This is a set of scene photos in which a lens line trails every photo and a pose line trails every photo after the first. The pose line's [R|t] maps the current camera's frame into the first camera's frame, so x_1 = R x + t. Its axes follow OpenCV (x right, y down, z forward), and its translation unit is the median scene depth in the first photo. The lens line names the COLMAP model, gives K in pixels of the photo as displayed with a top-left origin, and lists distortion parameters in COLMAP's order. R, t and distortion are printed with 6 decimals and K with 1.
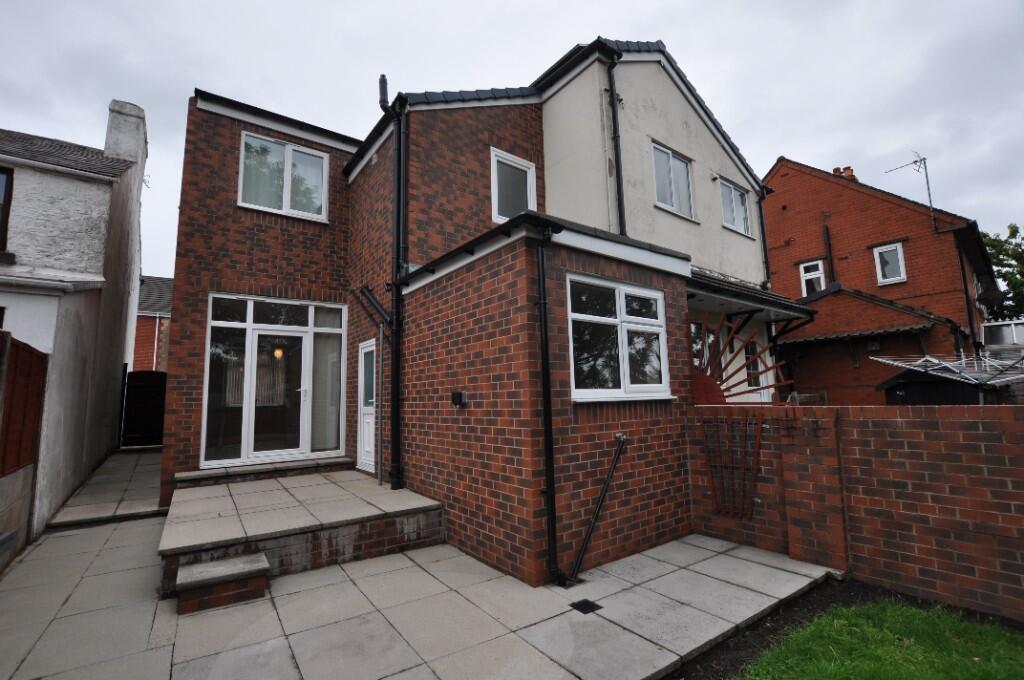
lens RADIAL K [[450.3, 0, 510.0], [0, 450.3, 344.1], [0, 0, 1]] dist [-0.031245, 0.004542]
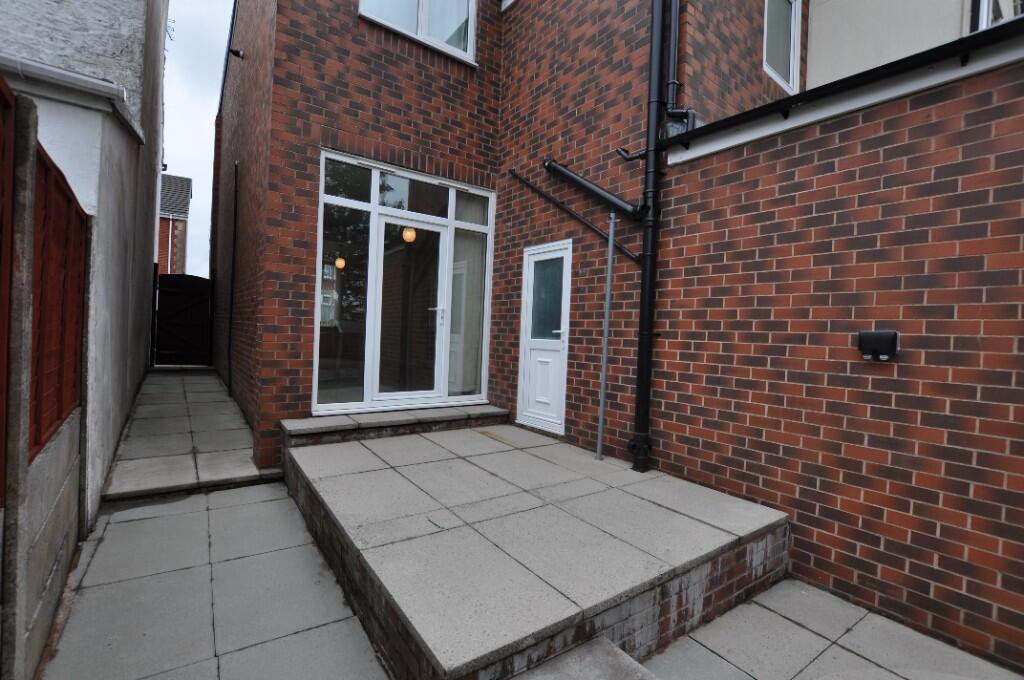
lens RADIAL K [[450.3, 0, 510.3], [0, 450.3, 343.5], [0, 0, 1]] dist [-0.031245, 0.004542]
pose [[0.997704, 0.067347, 0.007113, -0.414082], [-0.067670, 0.987297, 0.143754, 0.053915], [0.002659, -0.143905, 0.989588, 0.341158]]
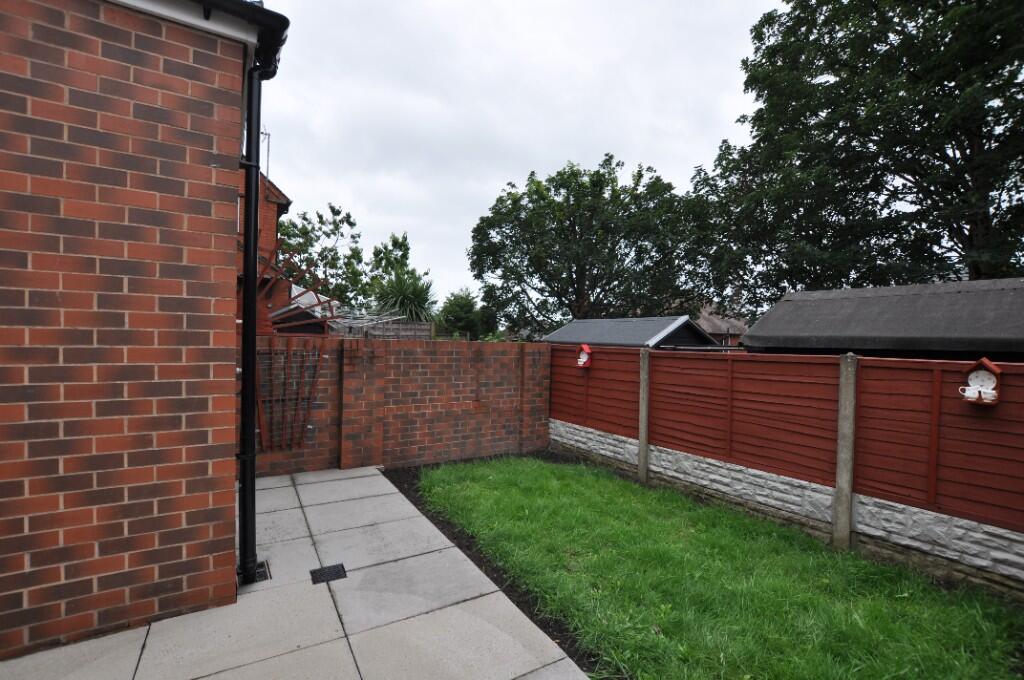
lens RADIAL K [[450.3, 0, 505.7], [0, 450.3, 343.0], [0, 0, 1]] dist [-0.031245, 0.004542]
pose [[0.068269, 0.012489, 0.997589, -0.322758], [-0.148413, 0.988923, -0.002224, 0.063241], [-0.986566, -0.147903, 0.069366, 0.351909]]
